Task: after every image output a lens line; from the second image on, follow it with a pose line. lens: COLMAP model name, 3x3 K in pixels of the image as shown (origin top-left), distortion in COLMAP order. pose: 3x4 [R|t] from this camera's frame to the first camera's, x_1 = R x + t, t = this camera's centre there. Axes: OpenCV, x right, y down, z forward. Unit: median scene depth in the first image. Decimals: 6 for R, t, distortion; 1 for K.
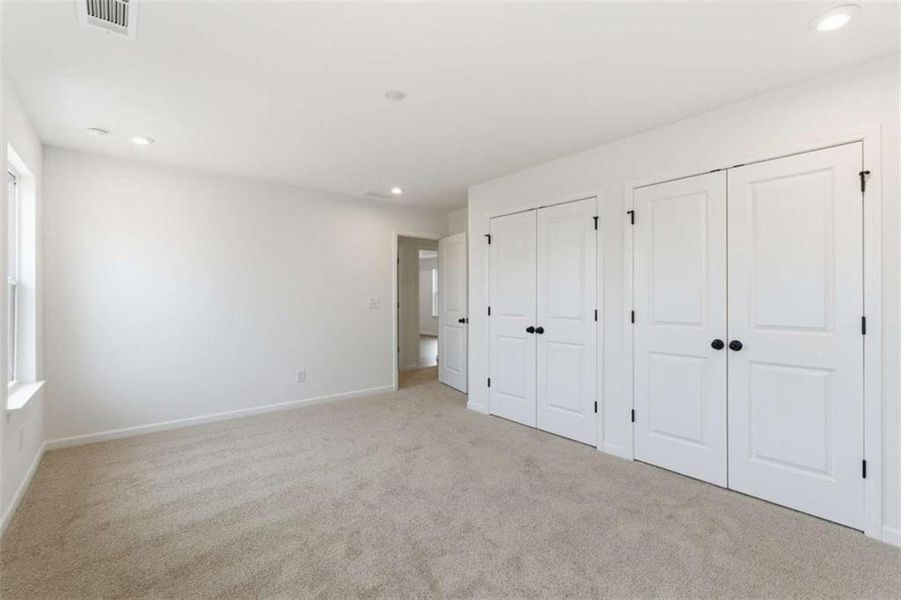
lens RADIAL K [[970.4, 0, 450.5], [0, 970.4, 300.0], [0, 0, 1]] dist [-0.012567, -0.017562]
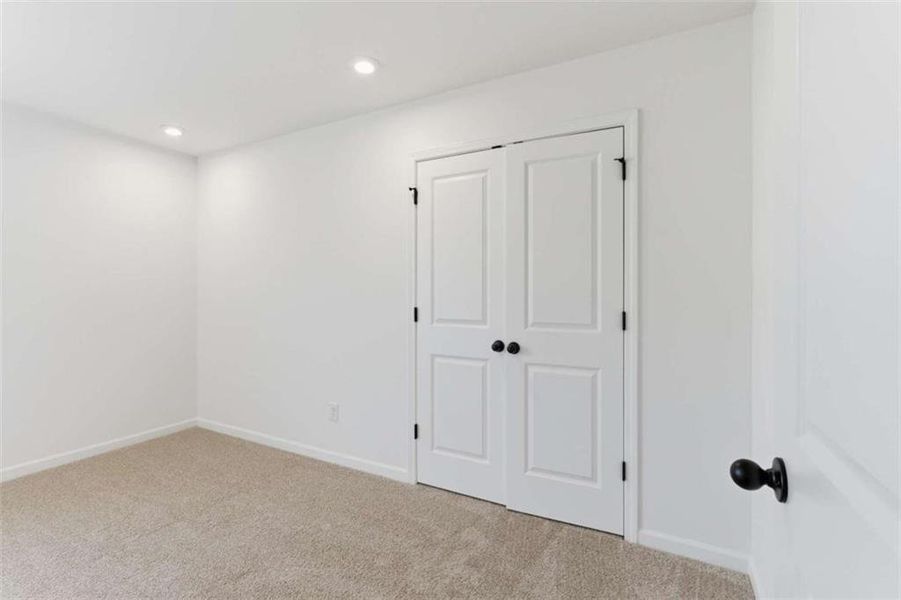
lens RADIAL K [[970.4, 0, 450.5], [0, 970.4, 300.0], [0, 0, 1]] dist [-0.012567, -0.017562]
pose [[0.941001, -0.000194, 0.338403, -0.068287], [-0.002424, 0.999970, 0.007313, -0.000893], [-0.338394, -0.007702, 0.940973, 0.196921]]
